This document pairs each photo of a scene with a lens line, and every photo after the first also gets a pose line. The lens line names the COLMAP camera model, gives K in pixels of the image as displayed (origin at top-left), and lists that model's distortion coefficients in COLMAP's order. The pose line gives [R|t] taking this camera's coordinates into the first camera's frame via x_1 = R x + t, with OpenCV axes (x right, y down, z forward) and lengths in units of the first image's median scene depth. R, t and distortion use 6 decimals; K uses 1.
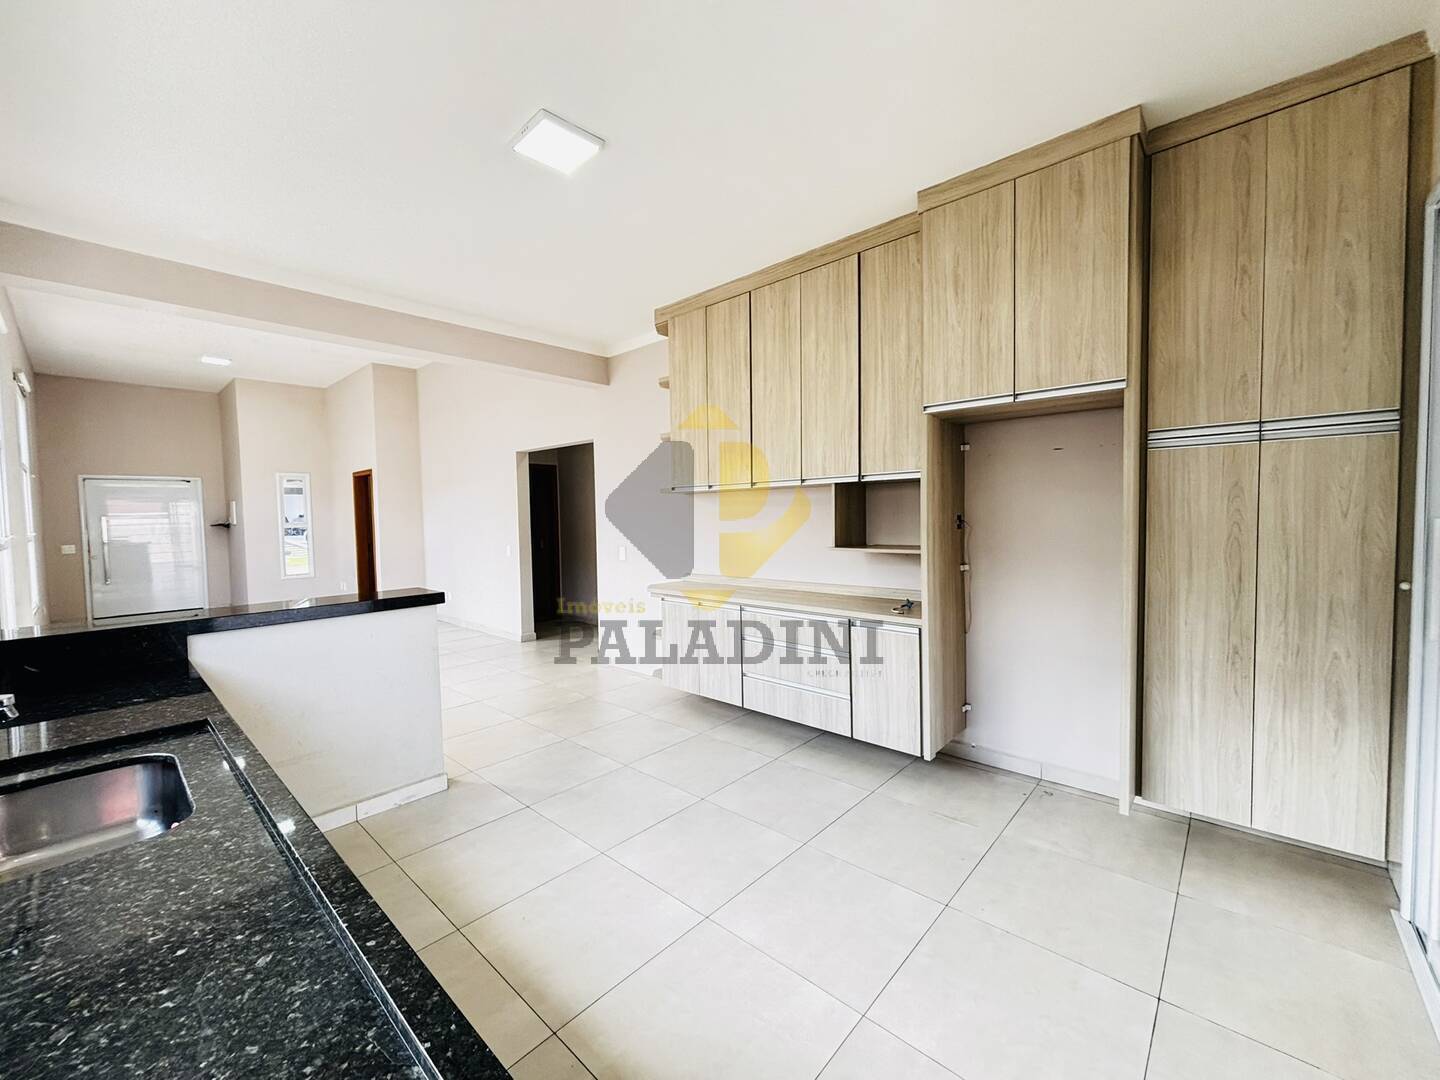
lens RADIAL K [[578.0, 0, 720.8], [0, 578.0, 543.5], [0, 0, 1]] dist [0.000961, 0.000793]
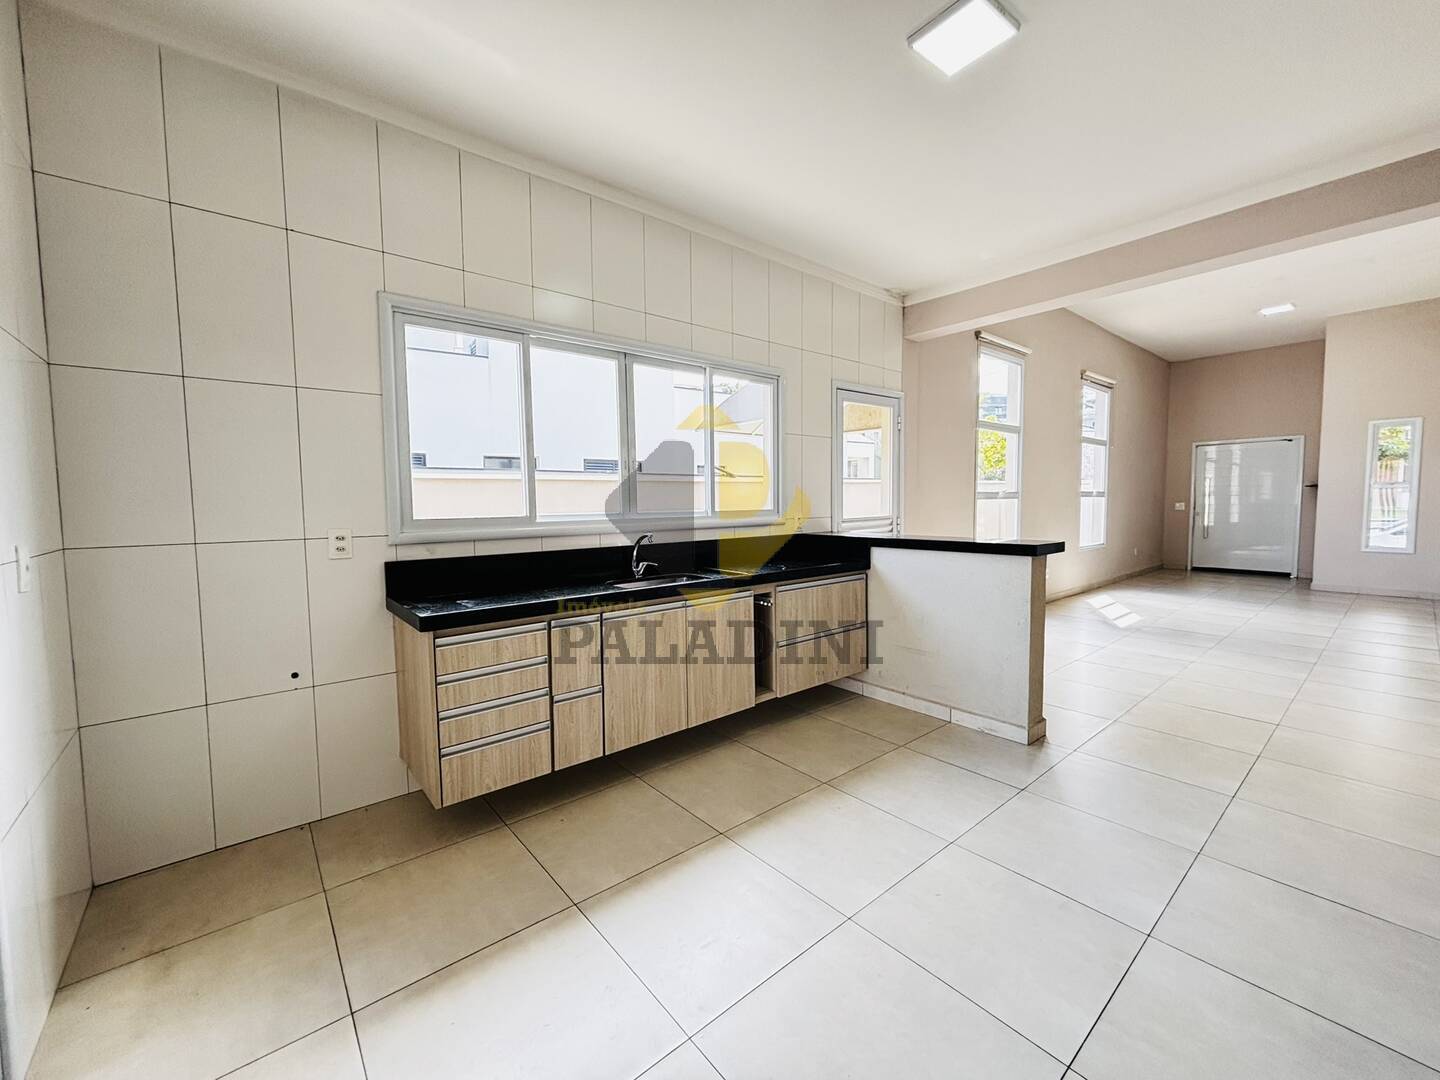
lens RADIAL K [[578.0, 0, 718.3], [0, 578.0, 542.0], [0, 0, 1]] dist [0.000961, 0.000793]
pose [[-0.136417, 0.090976, -0.986465, 0.486160], [-0.035201, 0.994700, 0.096603, 0.004441], [0.990026, 0.047903, -0.132492, 0.538496]]
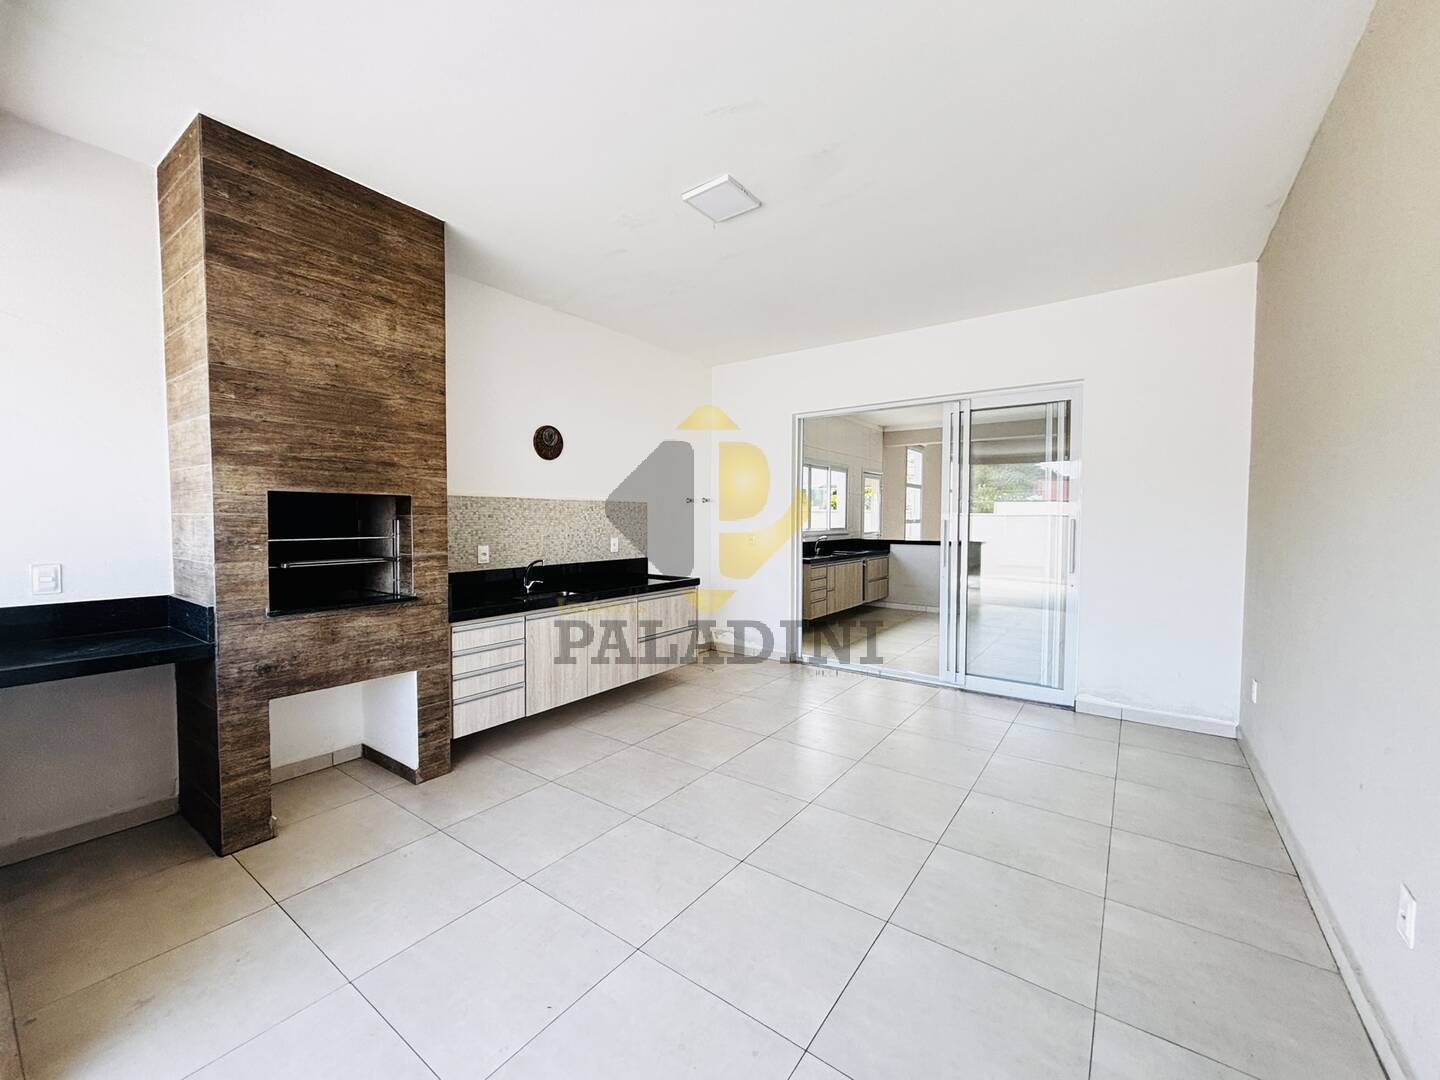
lens RADIAL K [[578.0, 0, 716.7], [0, 578.0, 531.3], [0, 0, 1]] dist [0.000961, 0.000793]
pose [[0.109366, 0.051996, -0.992641, 1.880292], [-0.065941, 0.996811, 0.044949, -0.014547], [0.991812, 0.060540, 0.112446, -0.394929]]
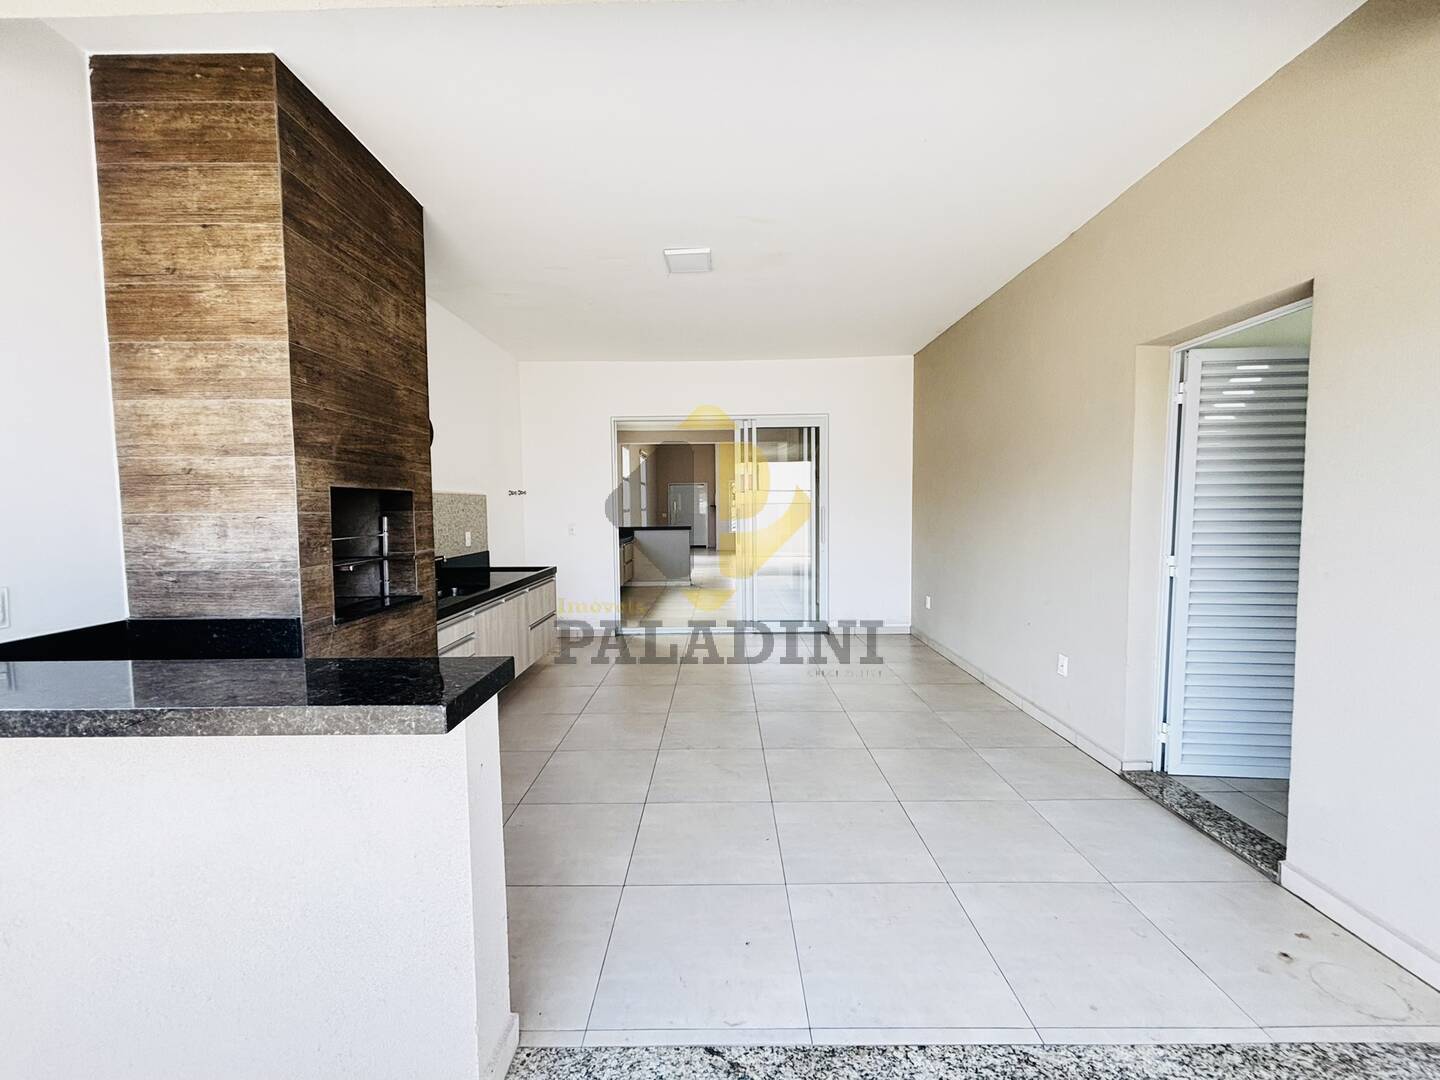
lens RADIAL K [[578.0, 0, 712.7], [0, 578.0, 527.7], [0, 0, 1]] dist [0.000961, 0.000793]
pose [[0.664608, 0.048184, -0.745637, 1.877516], [-0.051989, 0.998482, 0.018185, 0.018232], [0.745382, 0.026679, 0.666104, -1.015243]]
